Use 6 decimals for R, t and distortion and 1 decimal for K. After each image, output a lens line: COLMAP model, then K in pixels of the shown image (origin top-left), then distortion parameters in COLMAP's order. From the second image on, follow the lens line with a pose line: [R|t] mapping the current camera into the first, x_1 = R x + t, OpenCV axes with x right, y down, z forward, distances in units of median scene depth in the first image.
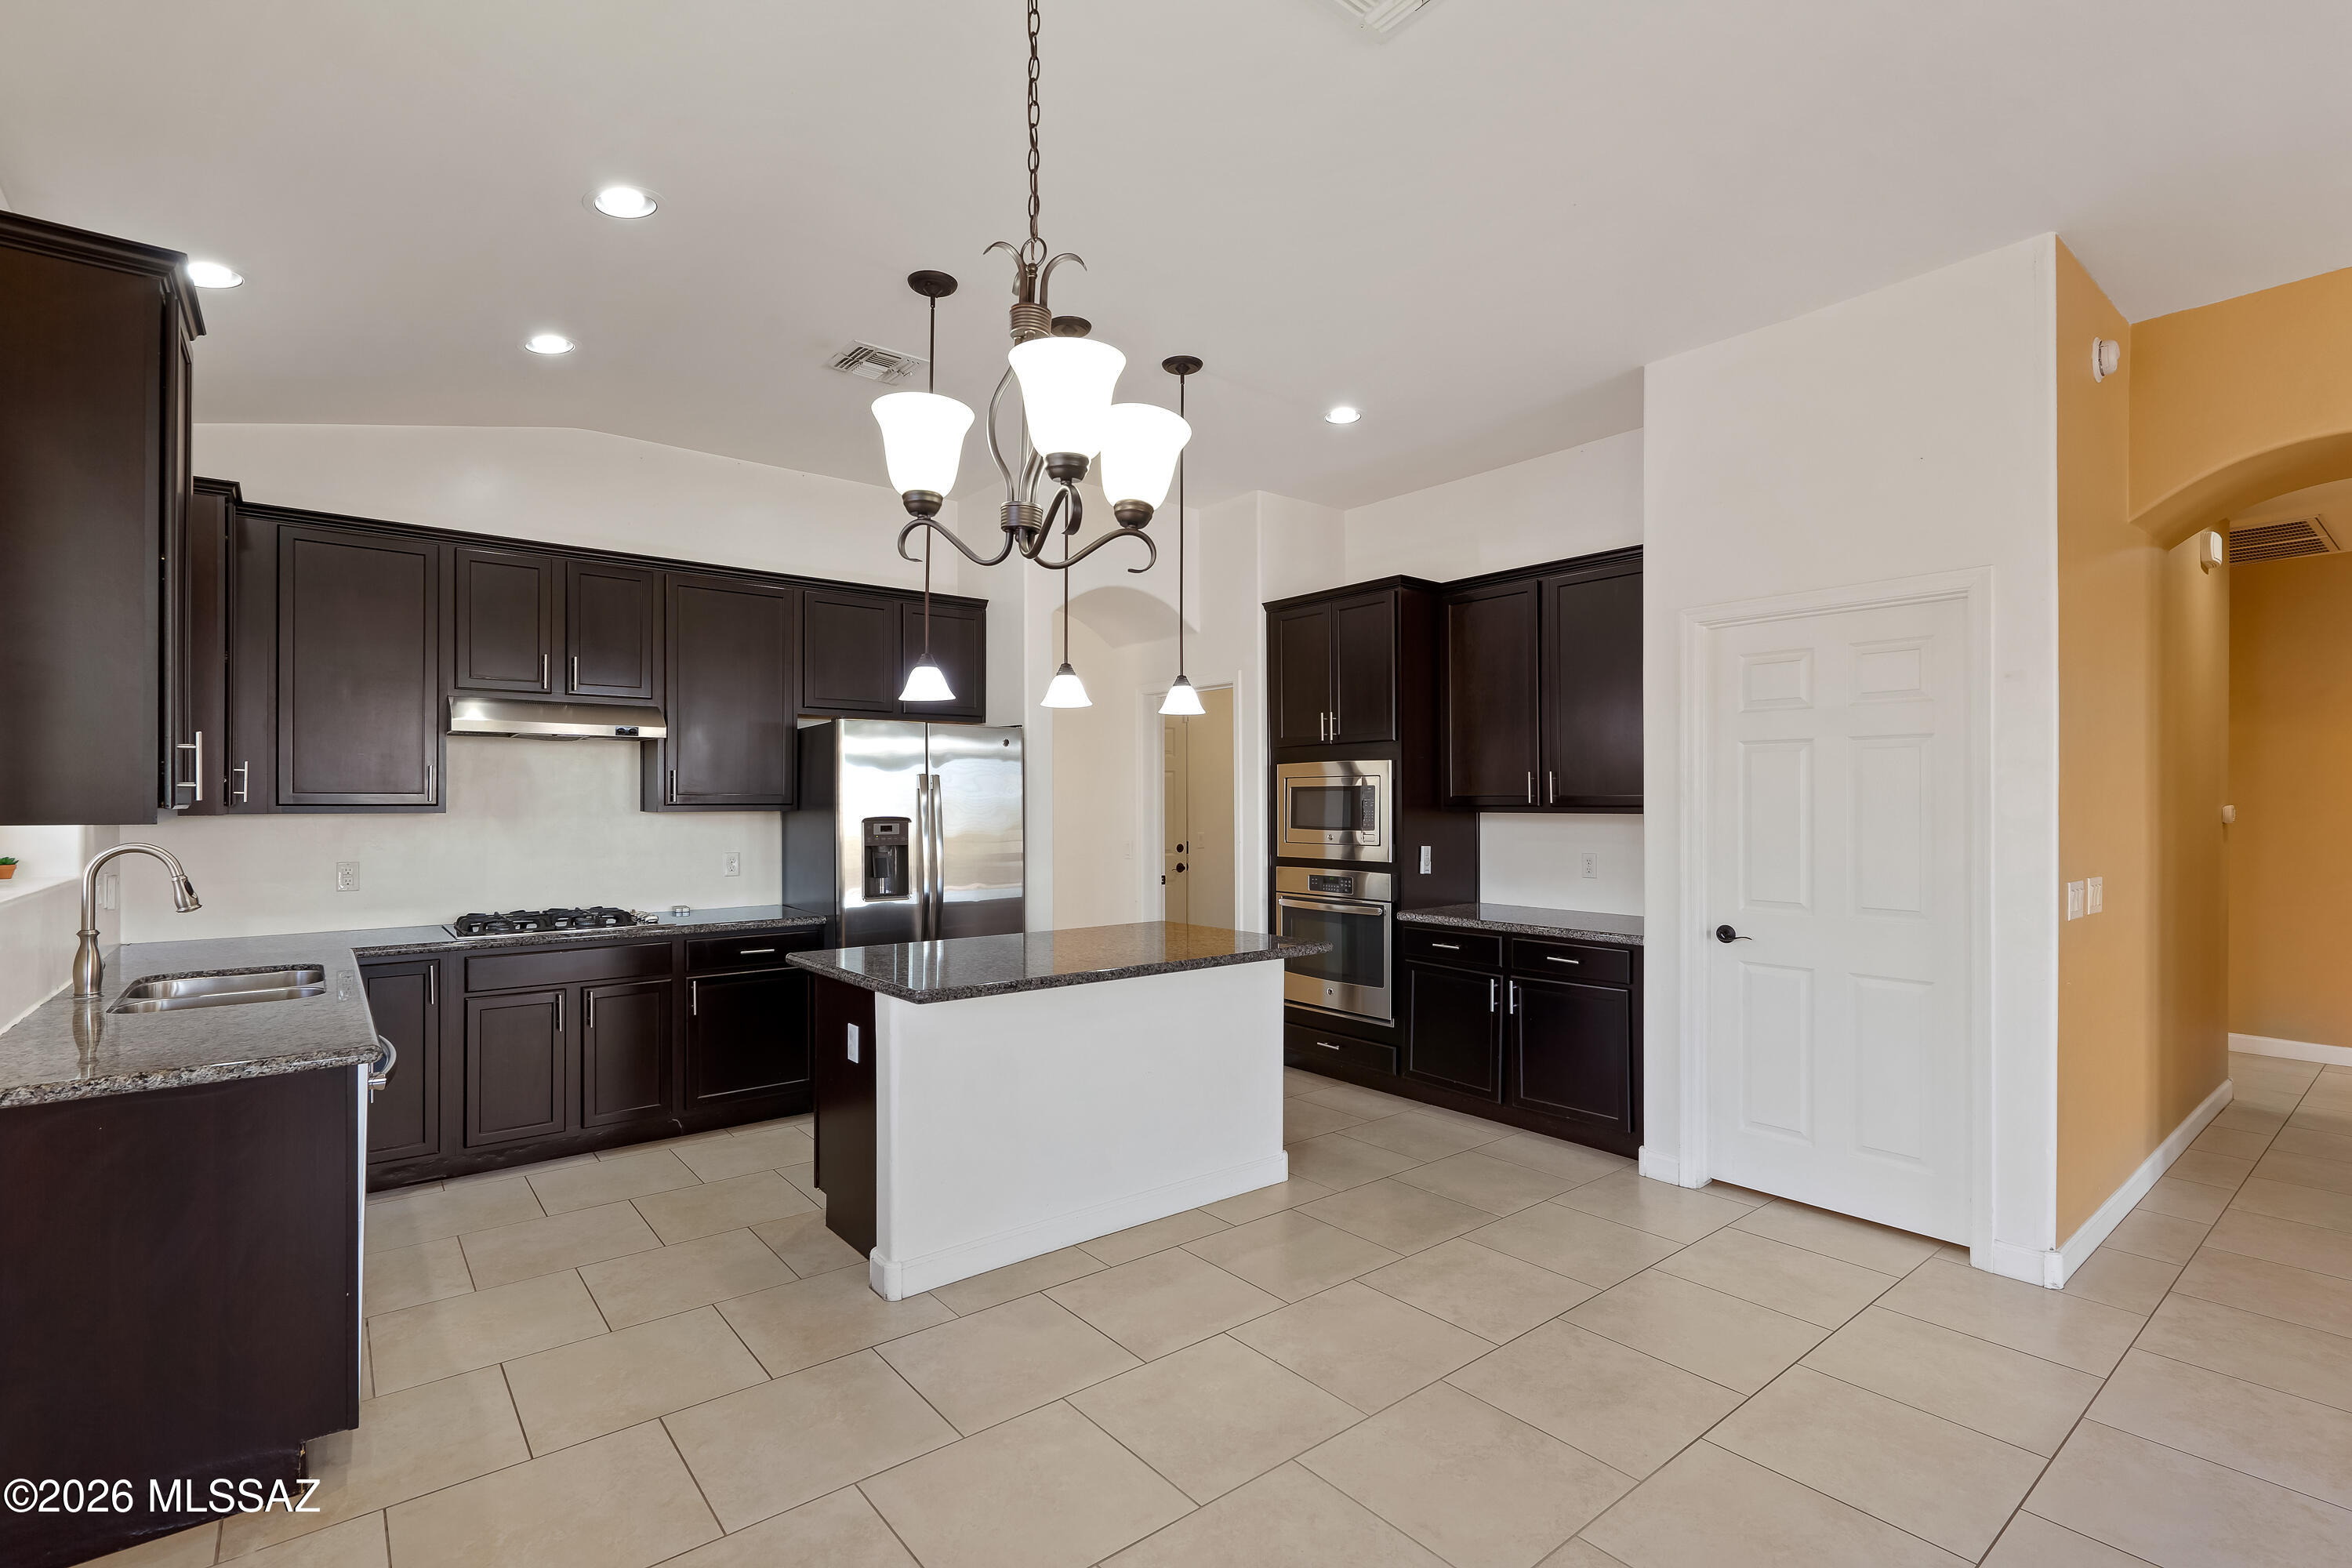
lens RADIAL K [[1083.0, 0, 1178.0], [0, 1083.0, 800.8], [0, 0, 1]] dist [-0.004932, 0.002930]
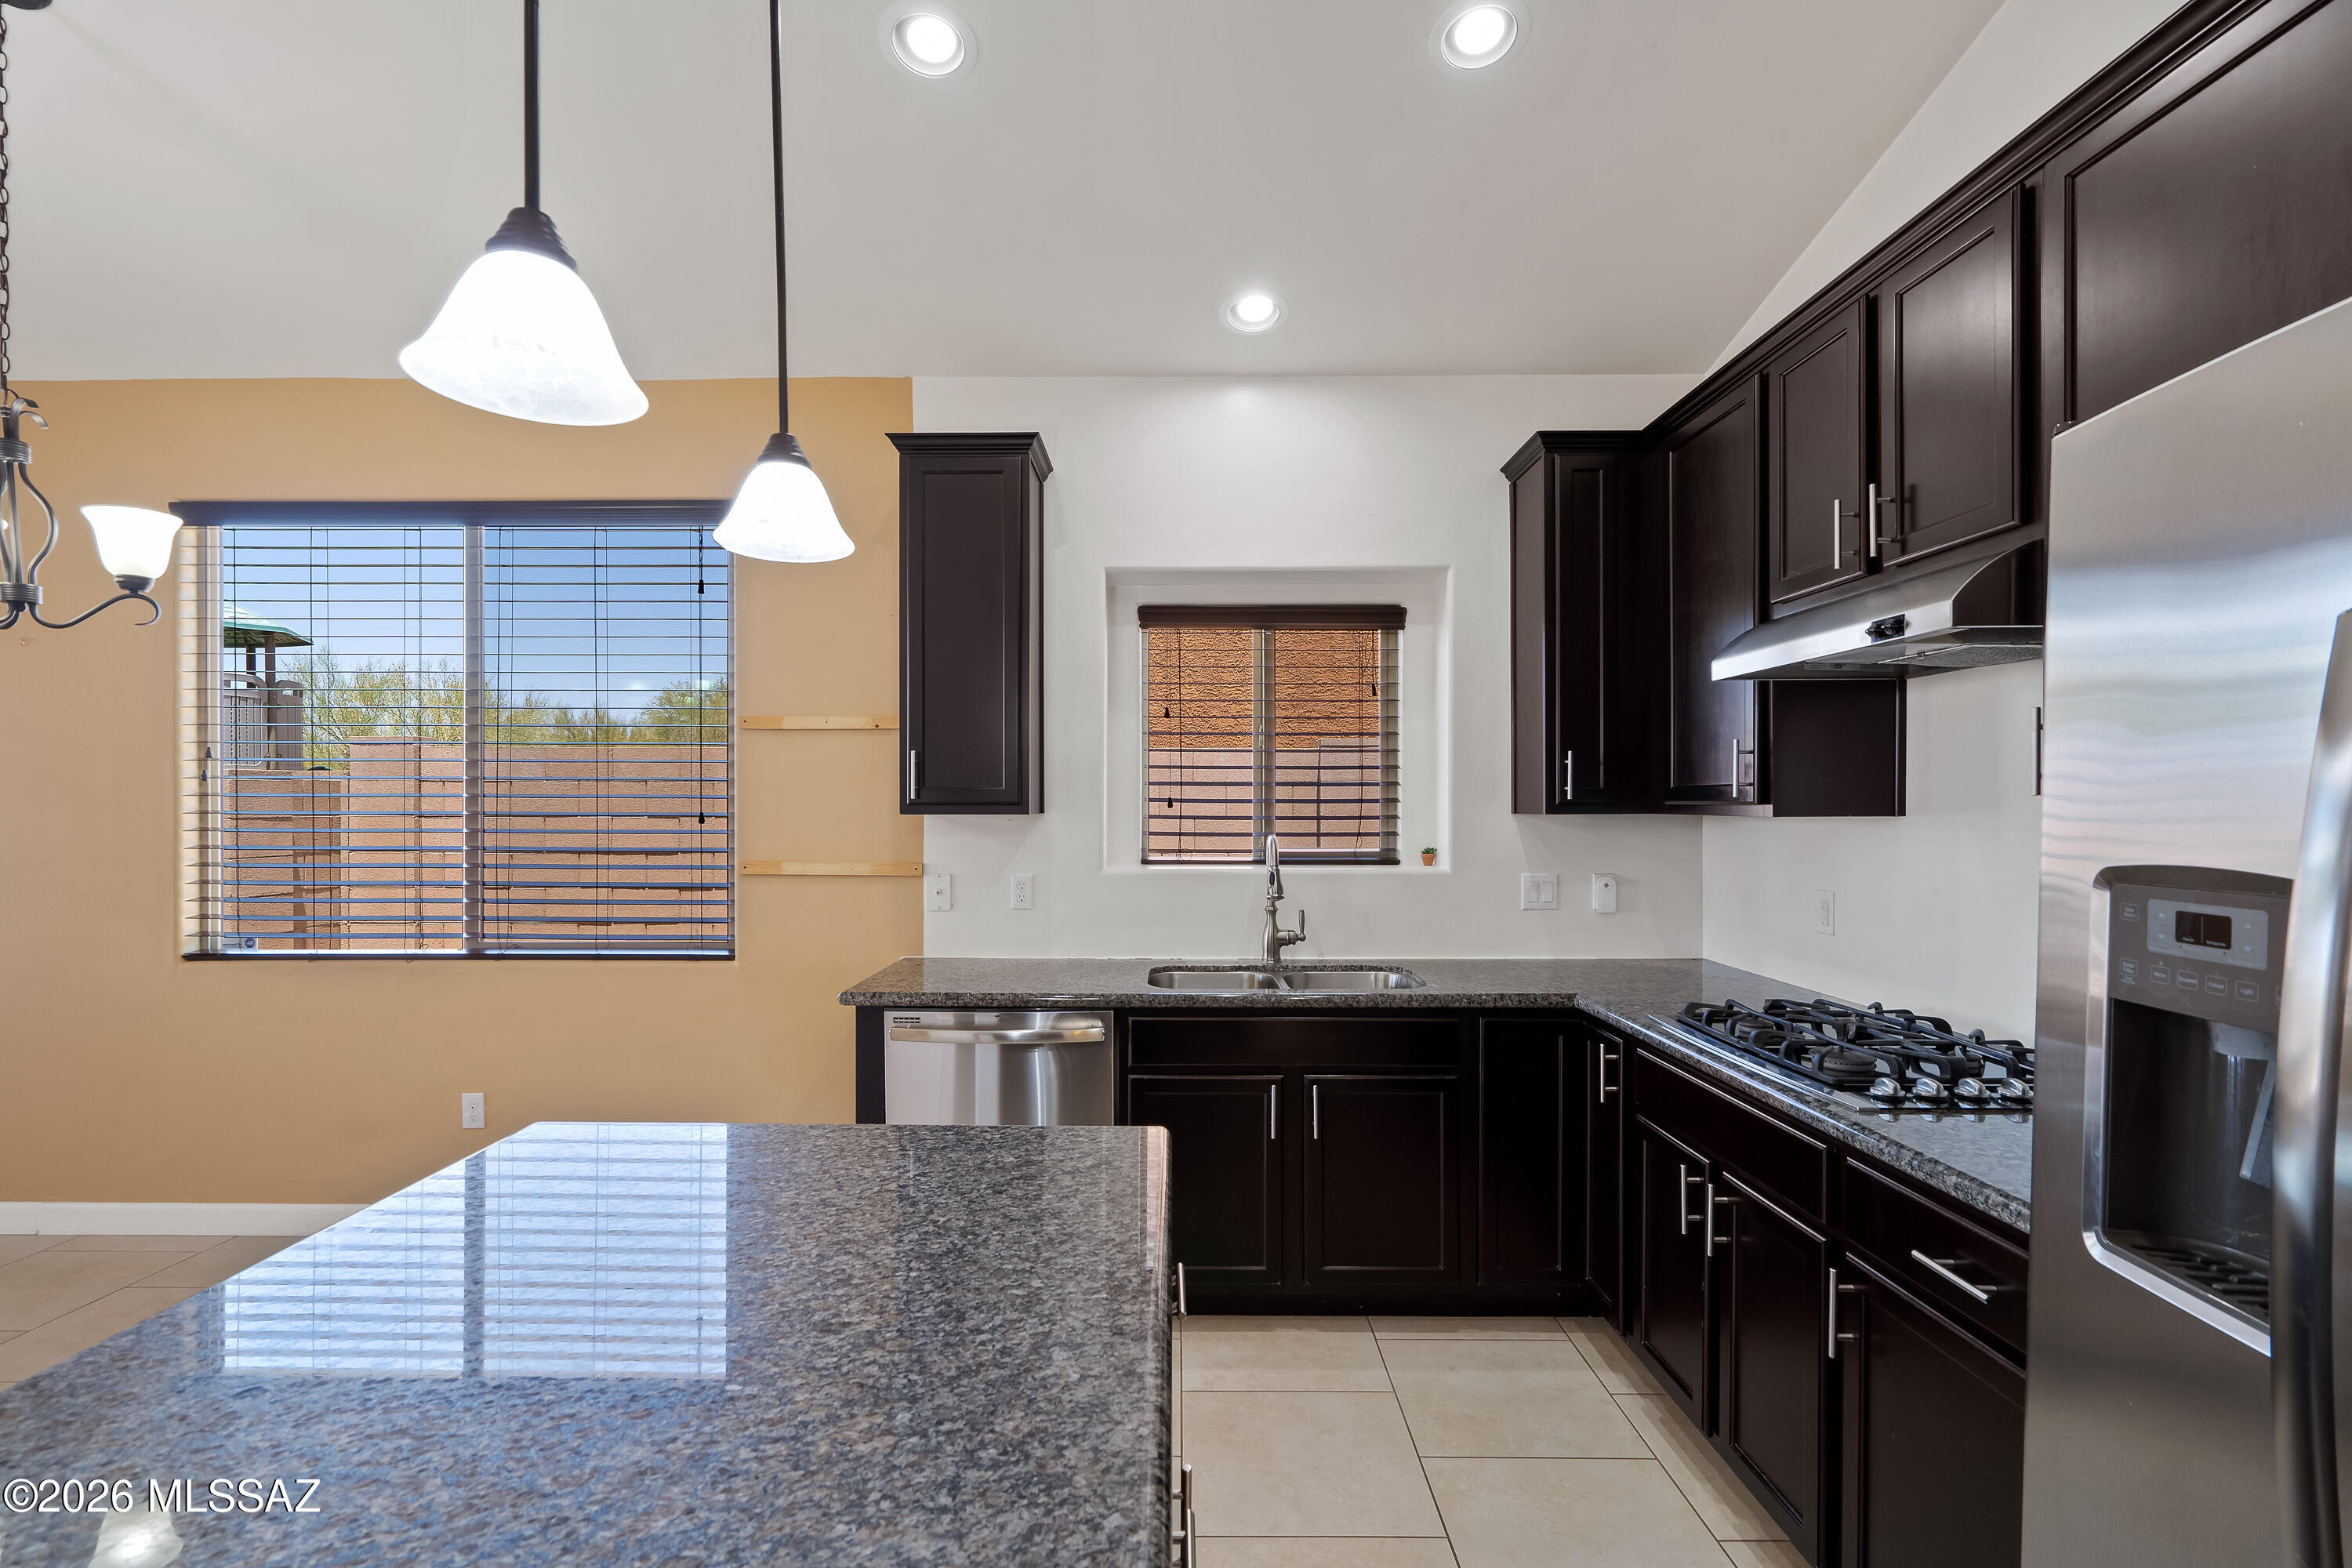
lens RADIAL K [[1083.0, 0, 1168.8], [0, 1083.0, 814.5], [0, 0, 1]] dist [-0.004932, 0.002930]
pose [[-0.630073, 0.010889, -0.776460, -0.001904], [0.002370, 0.999924, 0.012099, 0.002034], [0.776533, 0.005783, -0.630051, 1.054550]]
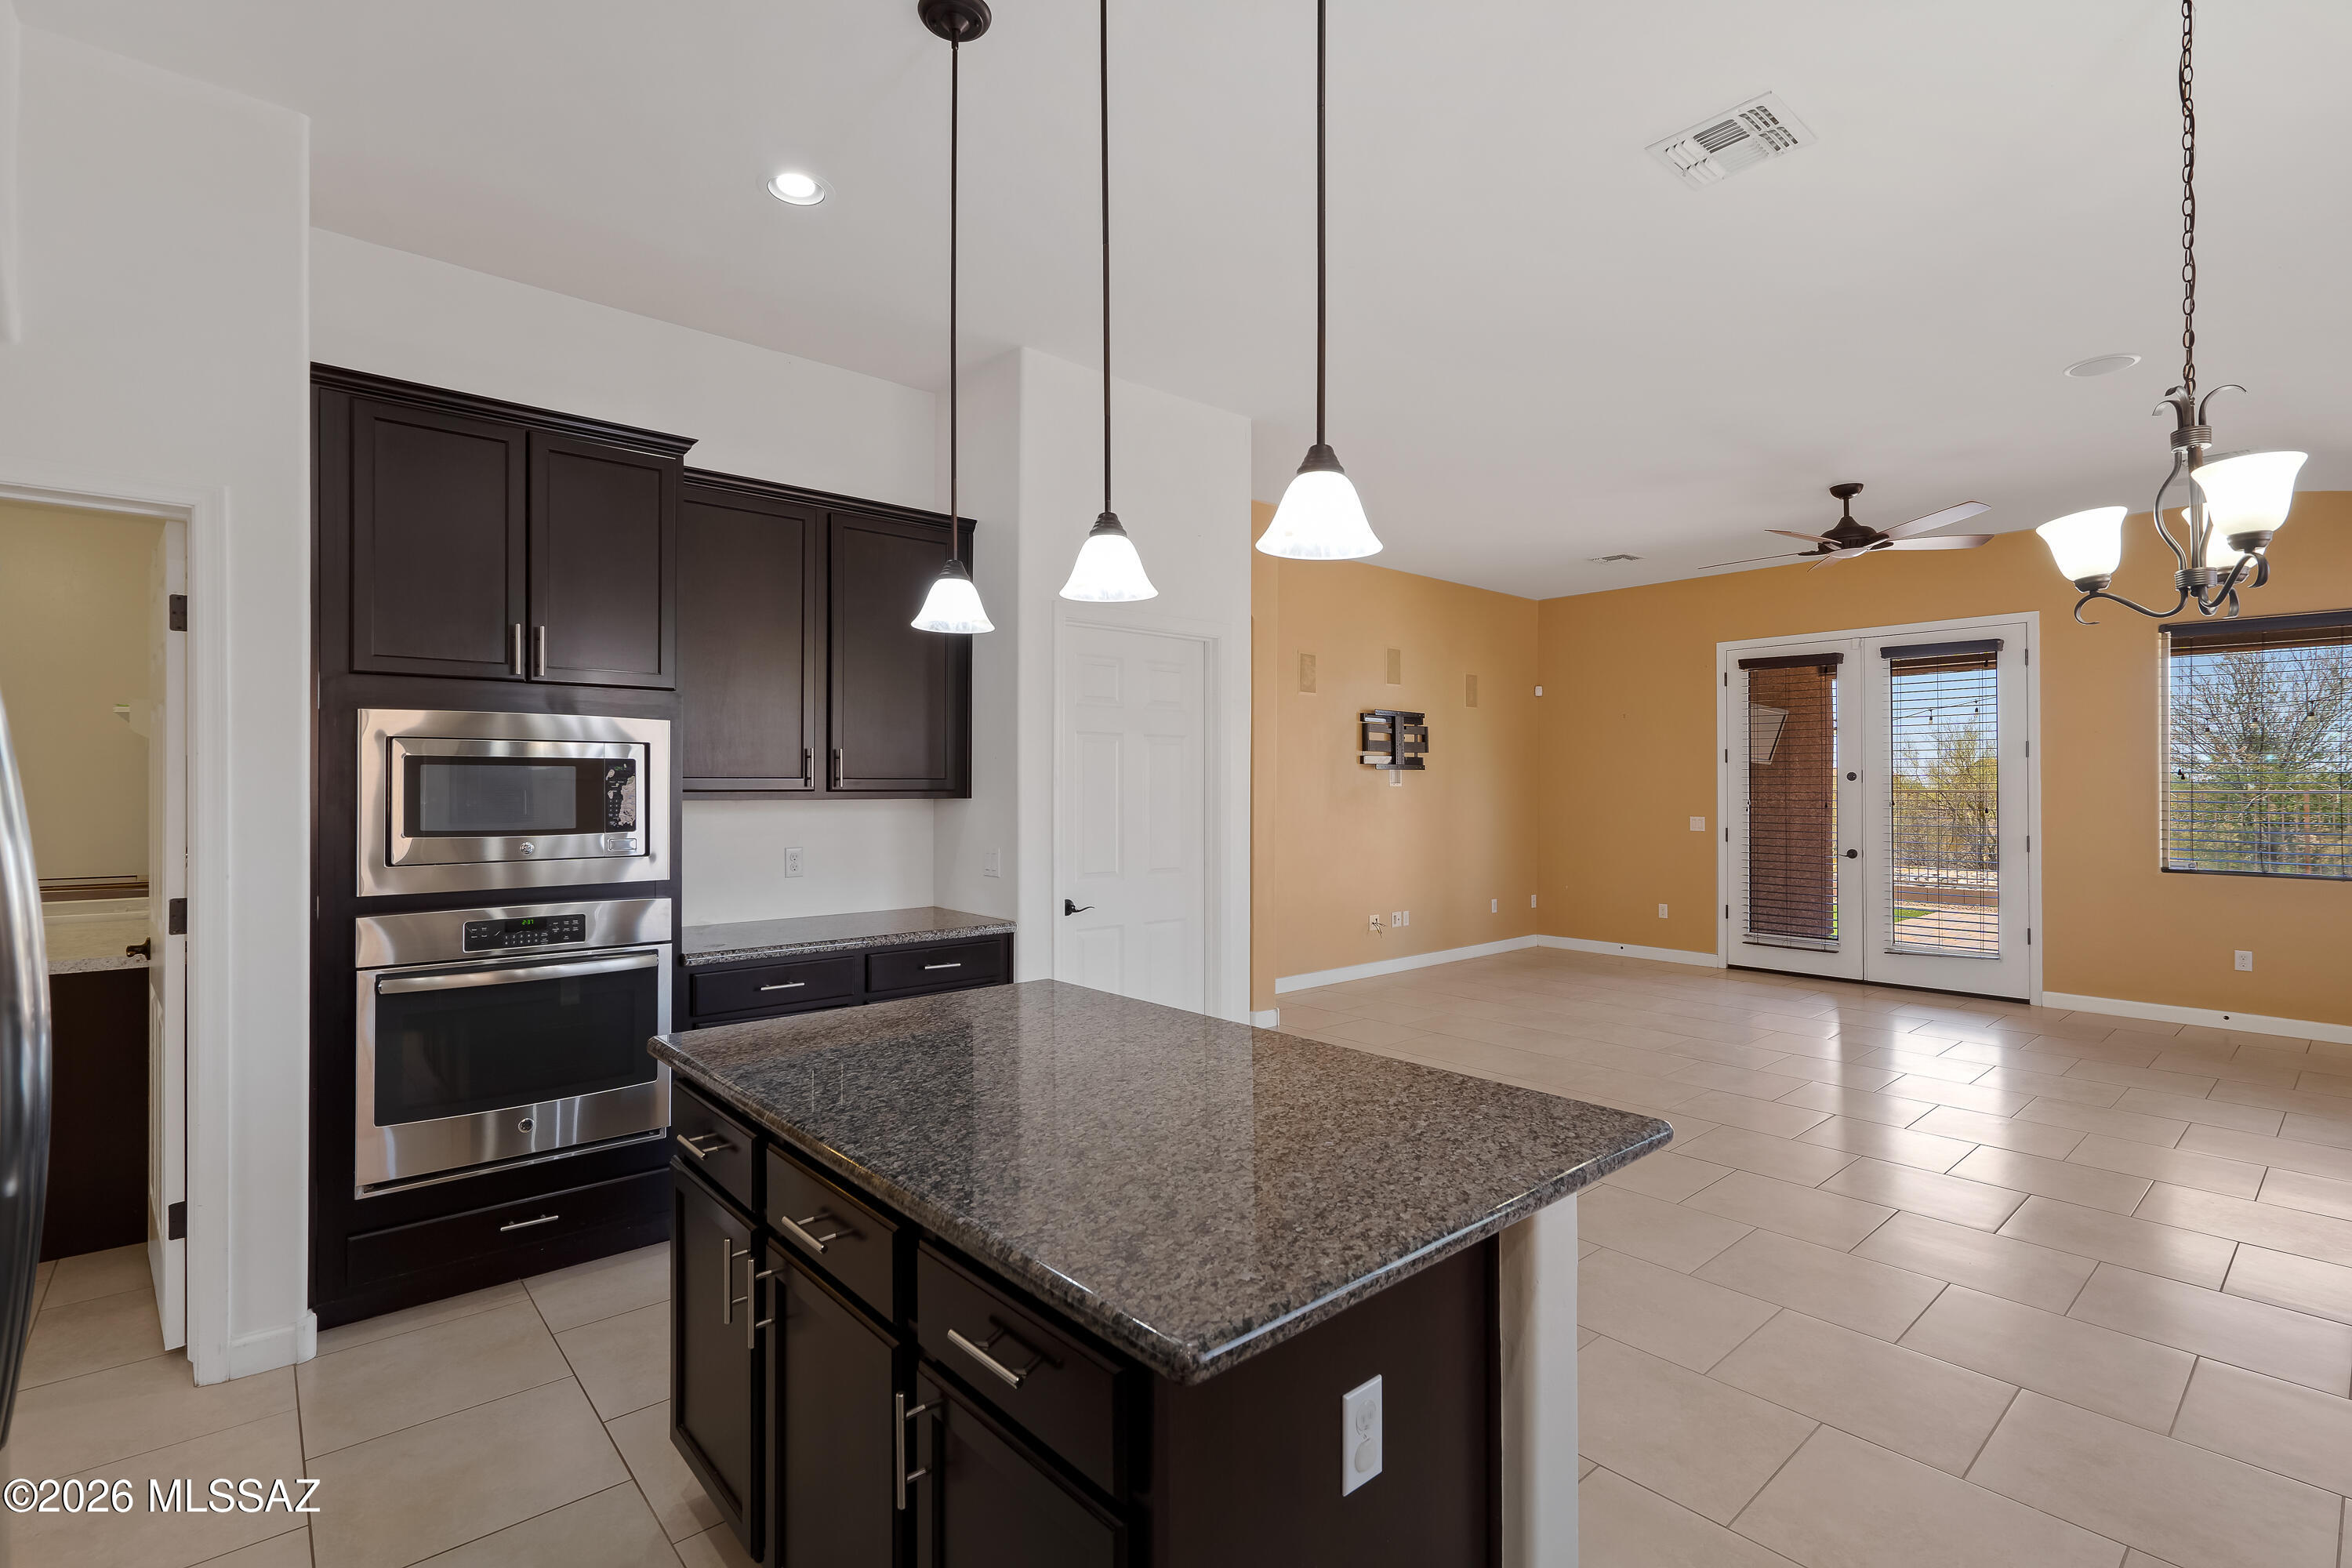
lens RADIAL K [[1083.0, 0, 1156.7], [0, 1083.0, 776.7], [0, 0, 1]] dist [-0.004932, 0.002930]
pose [[-0.036469, 0.008859, 0.999296, -0.515327], [-0.002258, 0.999957, -0.008947, 0.000305], [-0.999332, -0.002583, -0.036447, 0.830539]]
